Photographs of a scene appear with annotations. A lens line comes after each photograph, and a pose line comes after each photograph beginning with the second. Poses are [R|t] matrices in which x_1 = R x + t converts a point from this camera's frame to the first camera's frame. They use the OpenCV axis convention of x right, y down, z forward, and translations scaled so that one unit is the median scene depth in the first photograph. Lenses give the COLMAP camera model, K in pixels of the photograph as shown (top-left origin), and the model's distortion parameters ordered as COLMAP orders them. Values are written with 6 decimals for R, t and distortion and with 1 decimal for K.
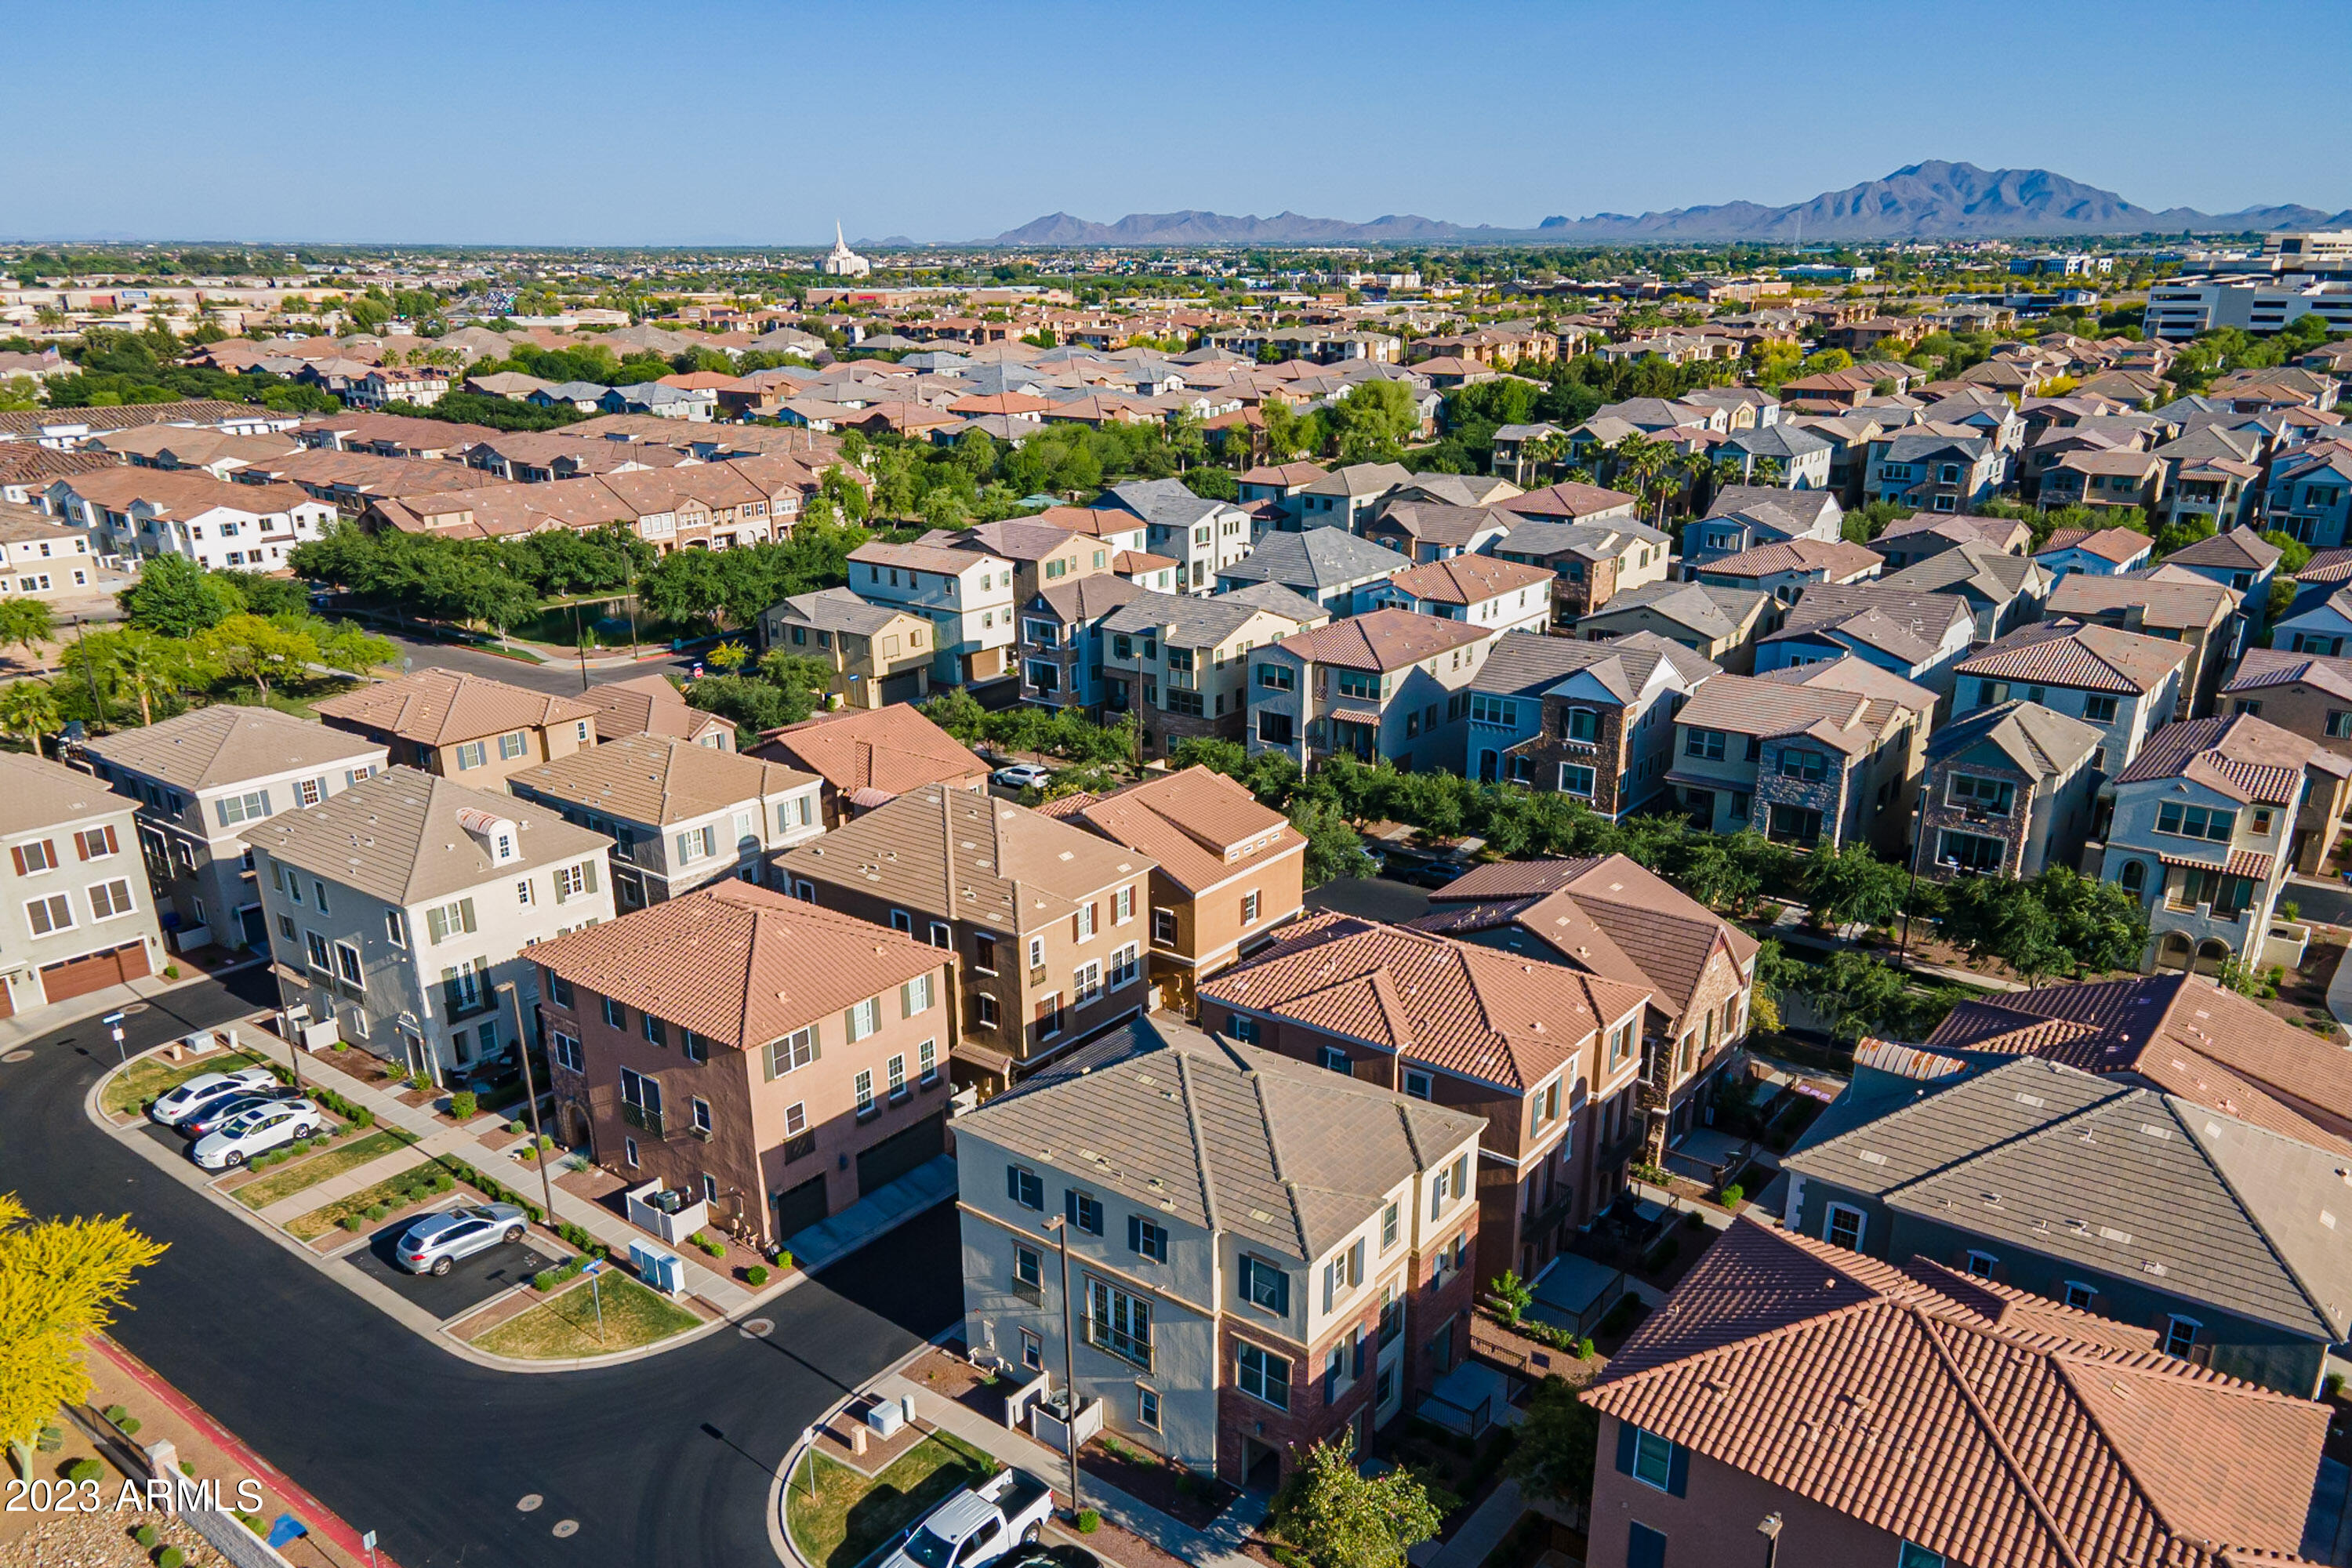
lens RADIAL K [[1718.3, 0, 1178.2], [0, 1718.3, 881.5], [0, 0, 1]] dist [0.030534, 0.018231]
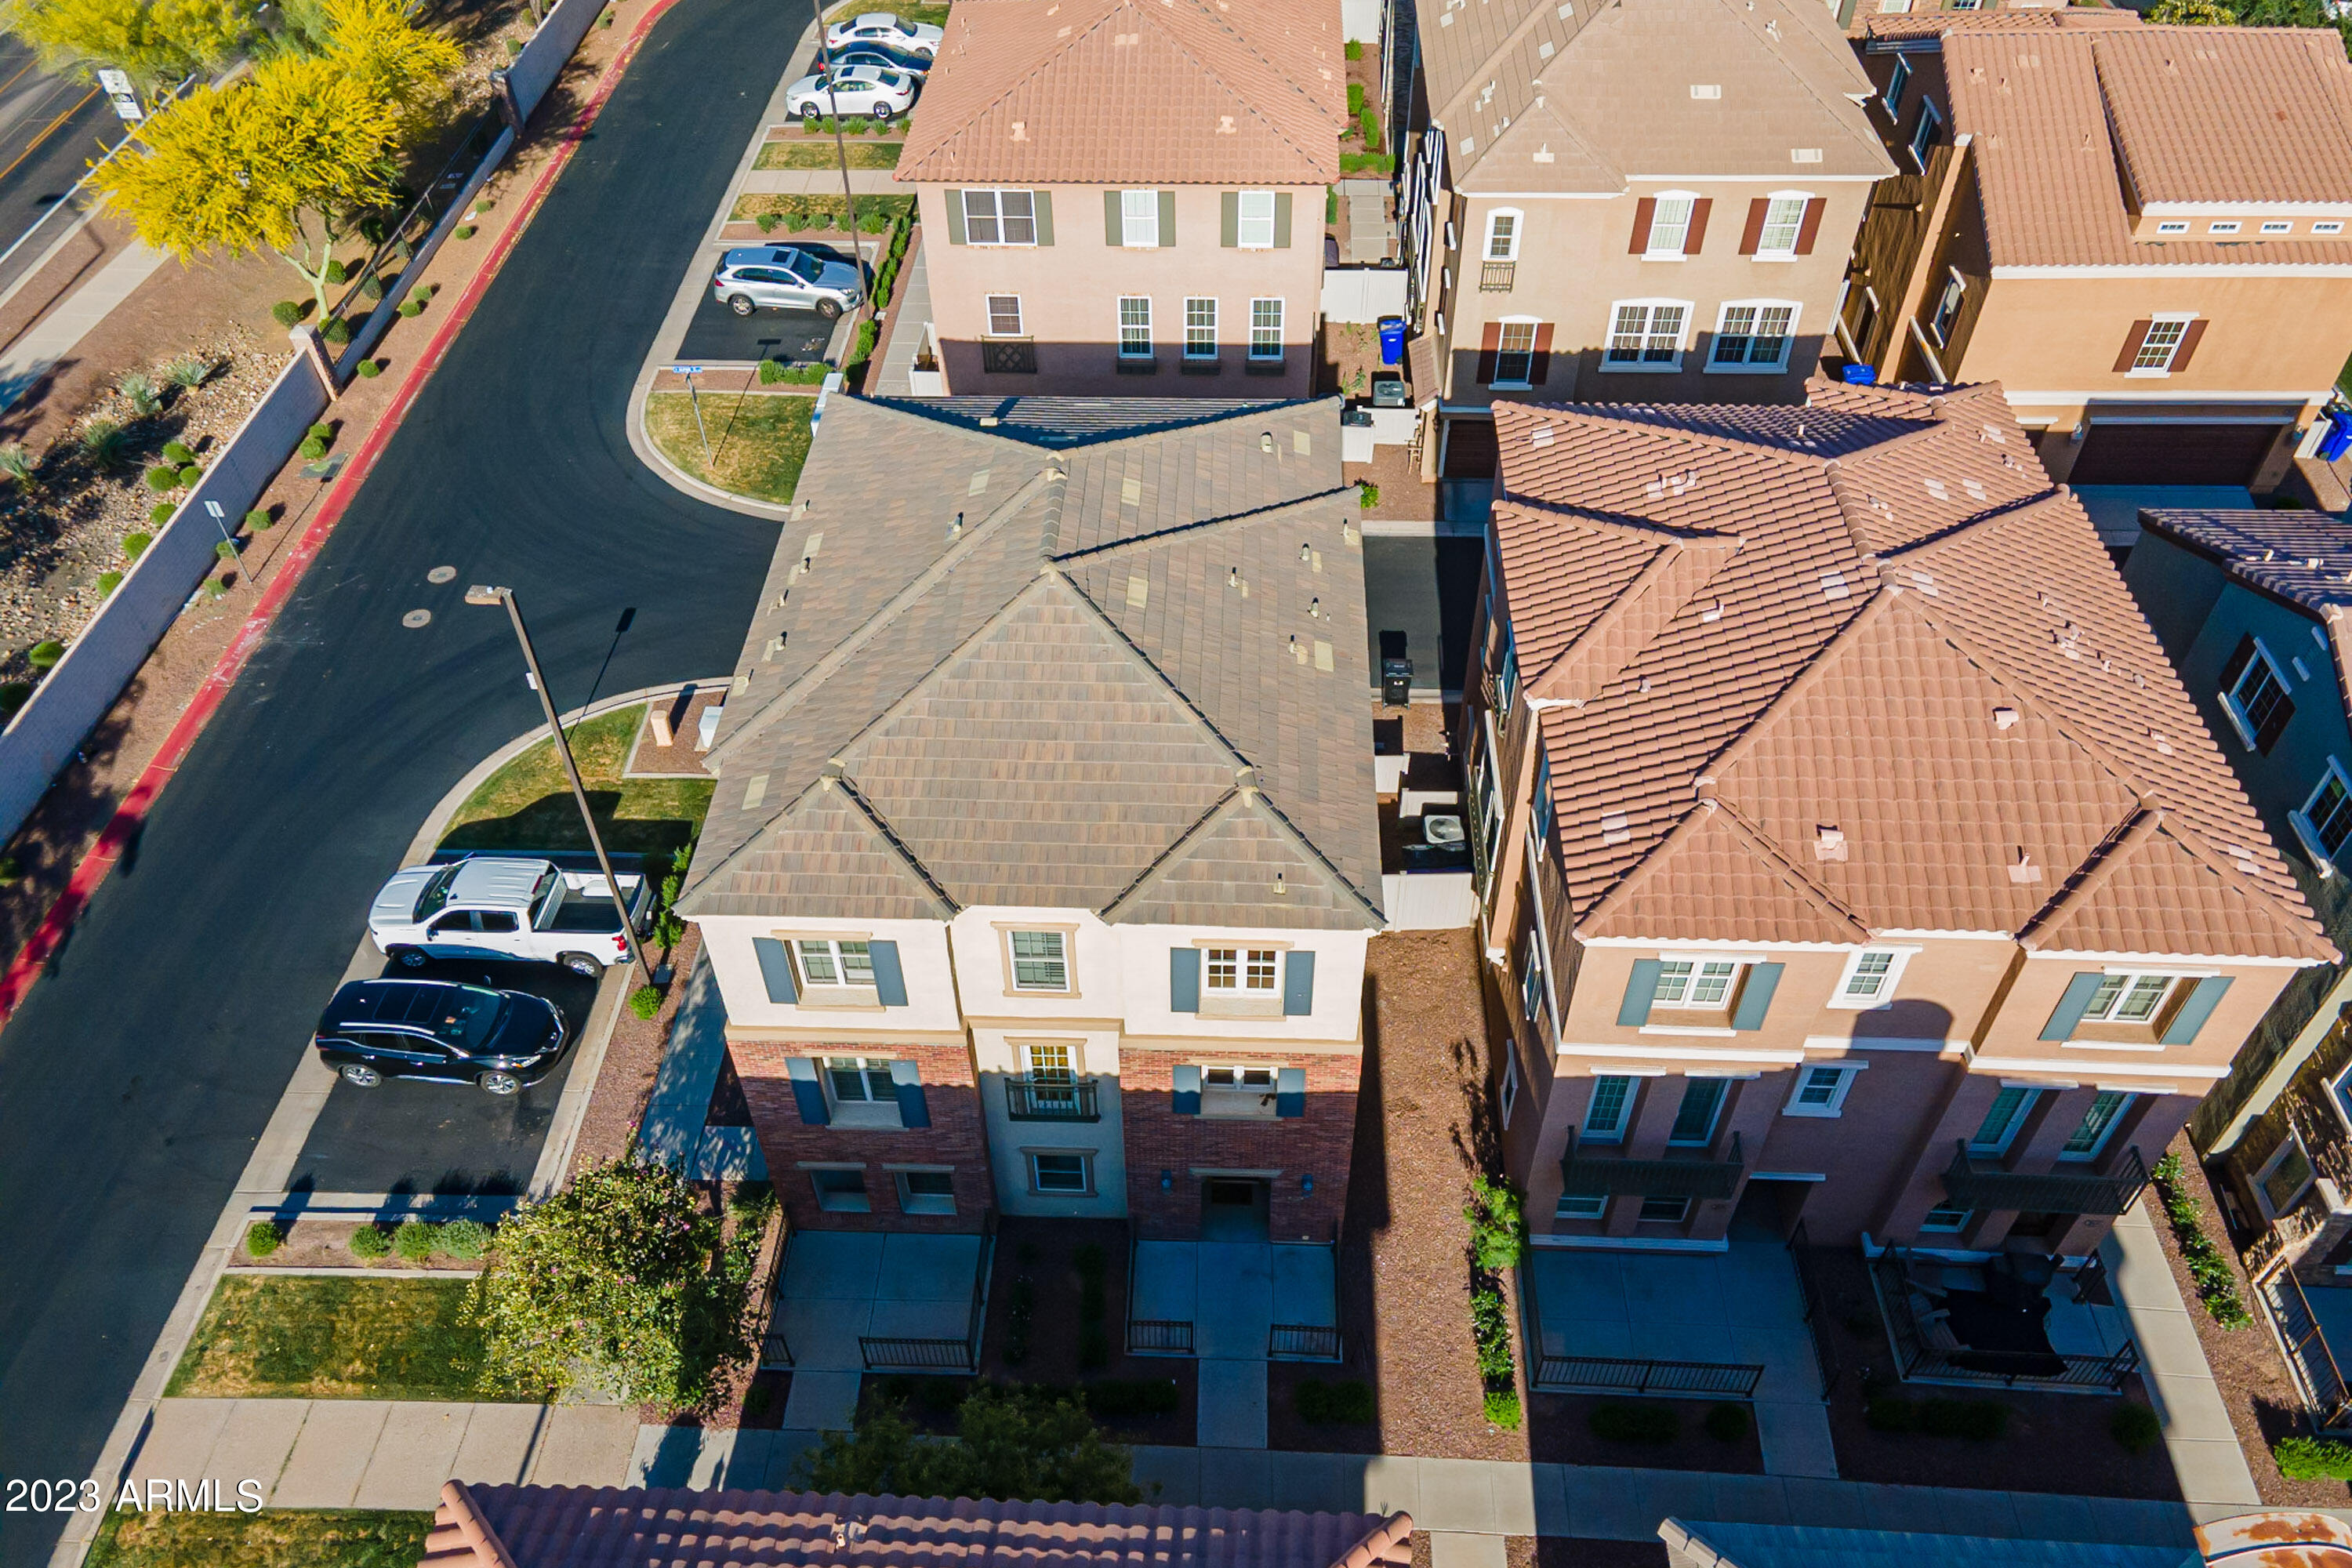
lens RADIAL K [[1718.3, 0, 1173.6], [0, 1718.3, 801.8], [0, 0, 1]] dist [0.030534, 0.018231]
pose [[0.577390, 0.579966, -0.574682, 0.244783], [-0.275512, 0.800978, 0.531533, -0.069432], [0.768579, -0.148570, 0.622265, 0.434492]]
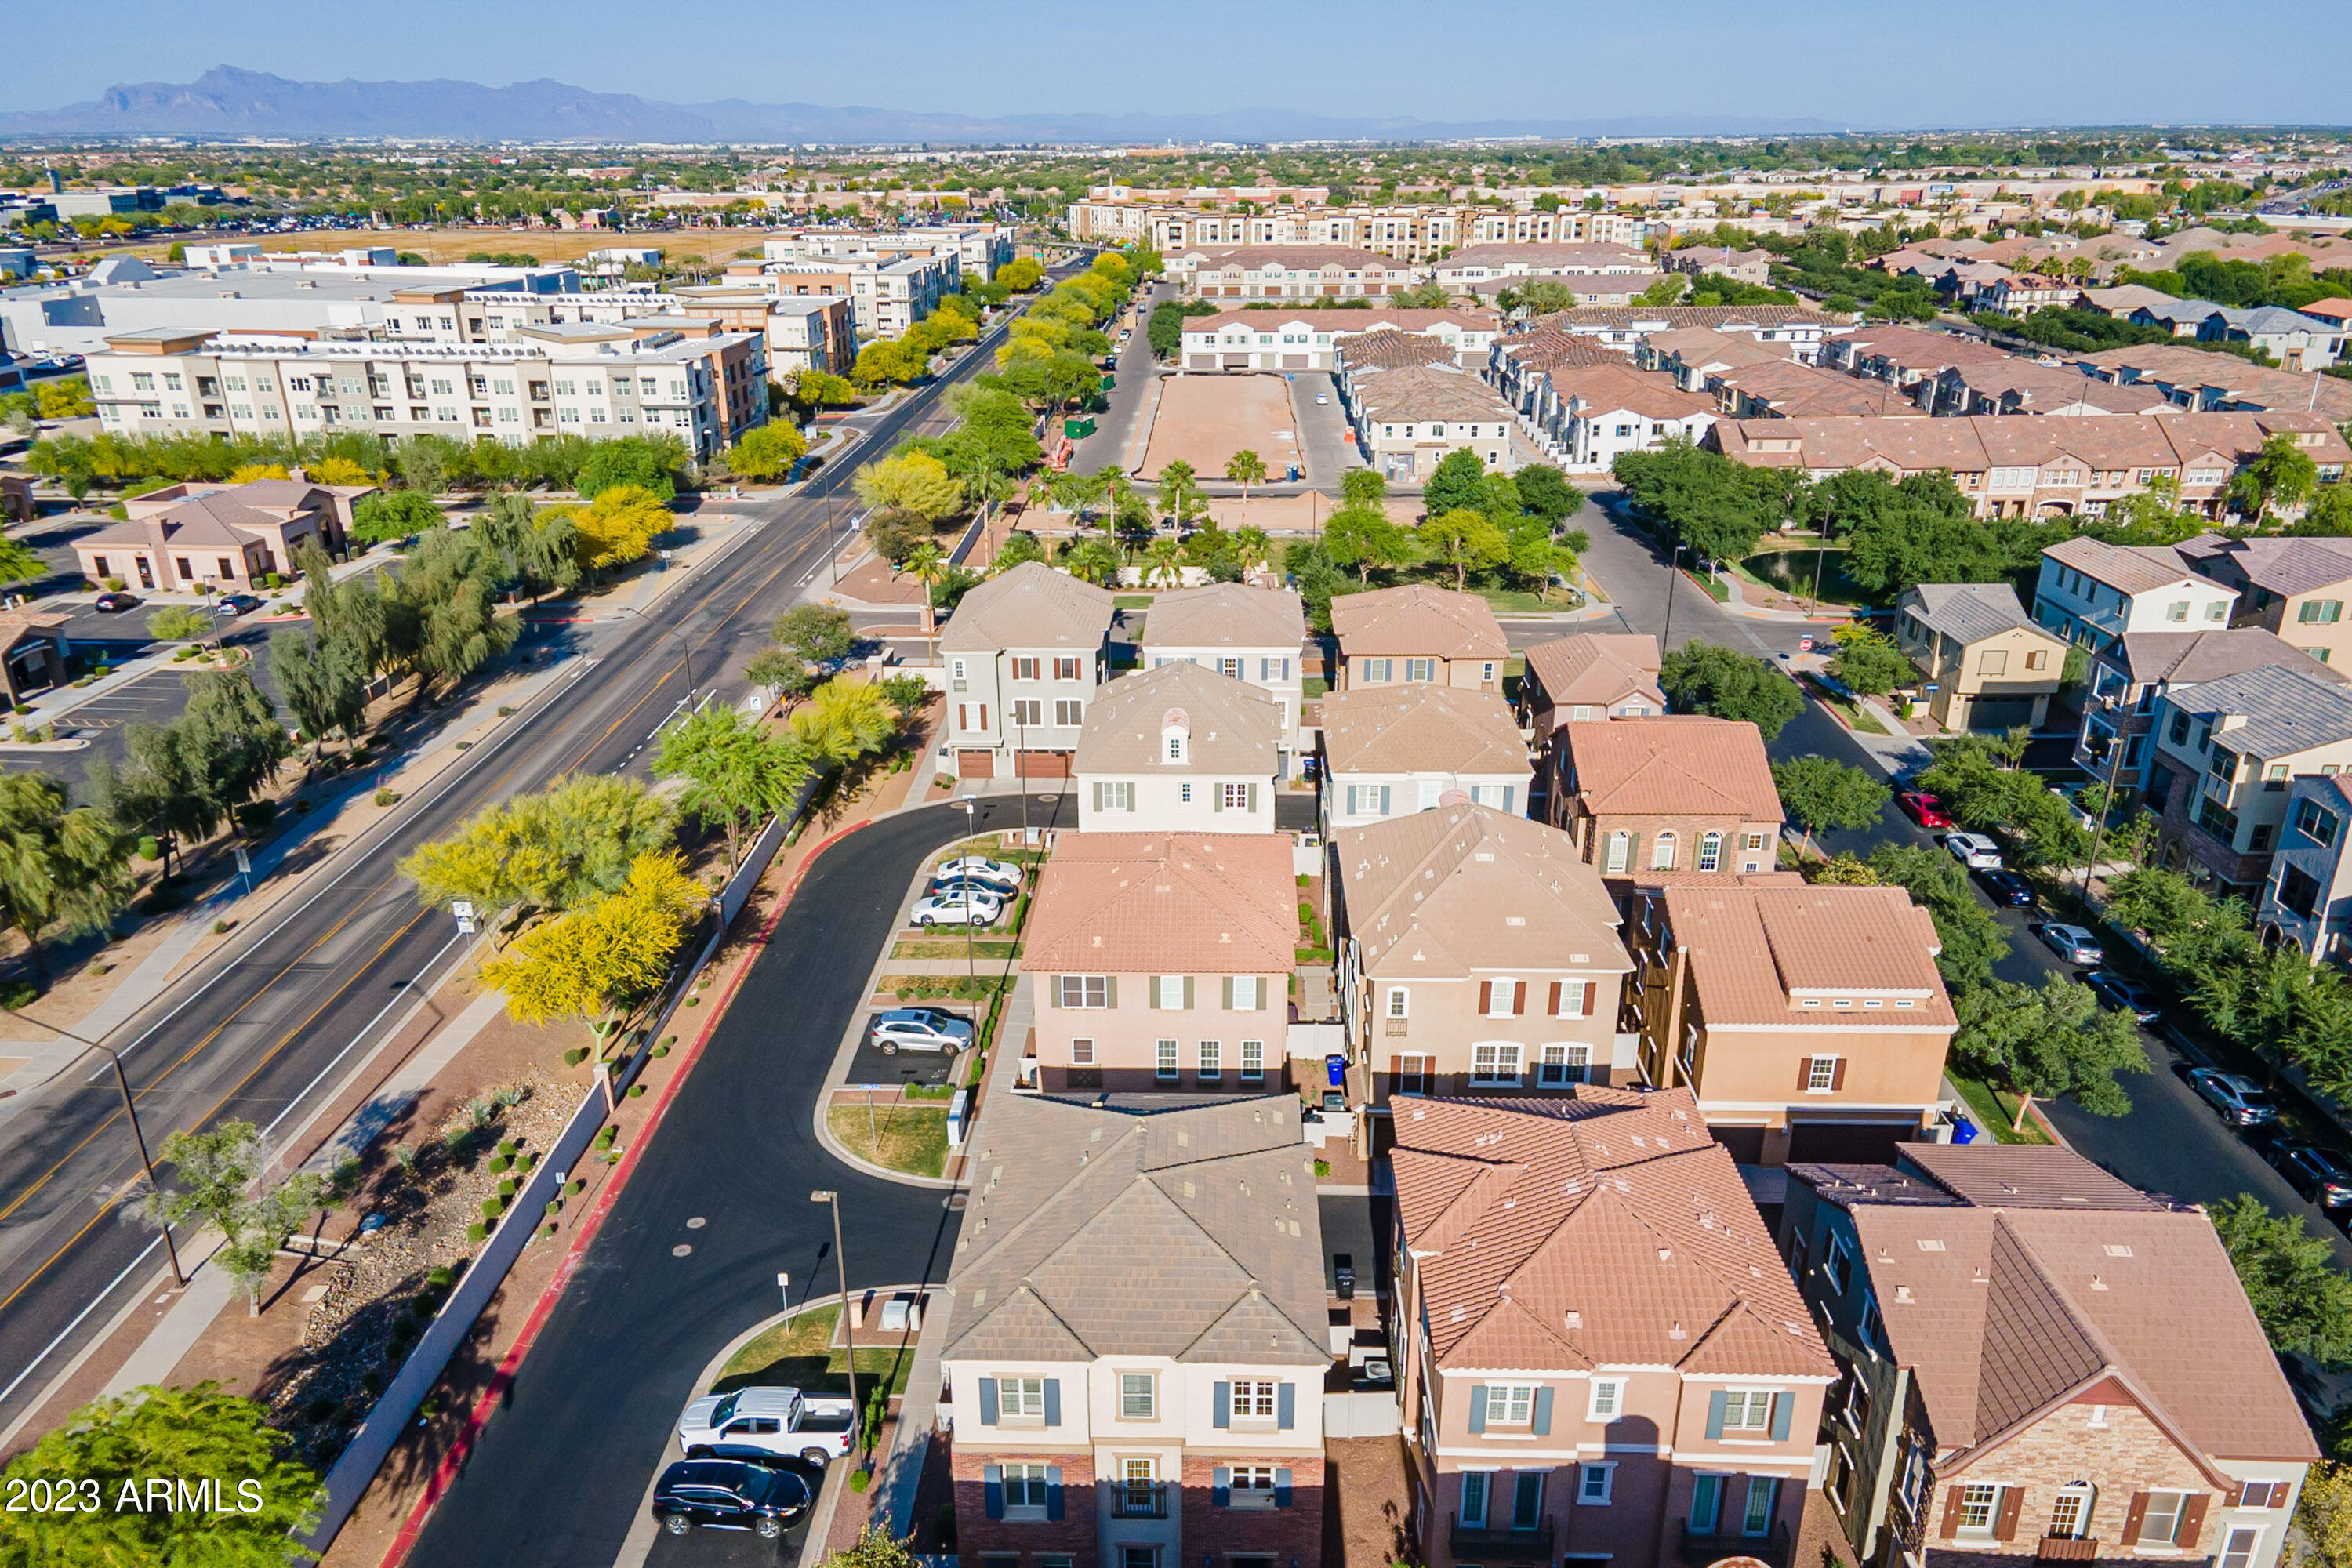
lens RADIAL K [[1718.3, 0, 1151.6], [0, 1718.3, 875.4], [0, 0, 1]] dist [0.030534, 0.018231]
pose [[0.579776, 0.317757, -0.750260, 0.424745], [-0.276658, 0.942885, 0.185547, -0.131260], [0.766368, 0.099990, 0.634572, 0.249412]]
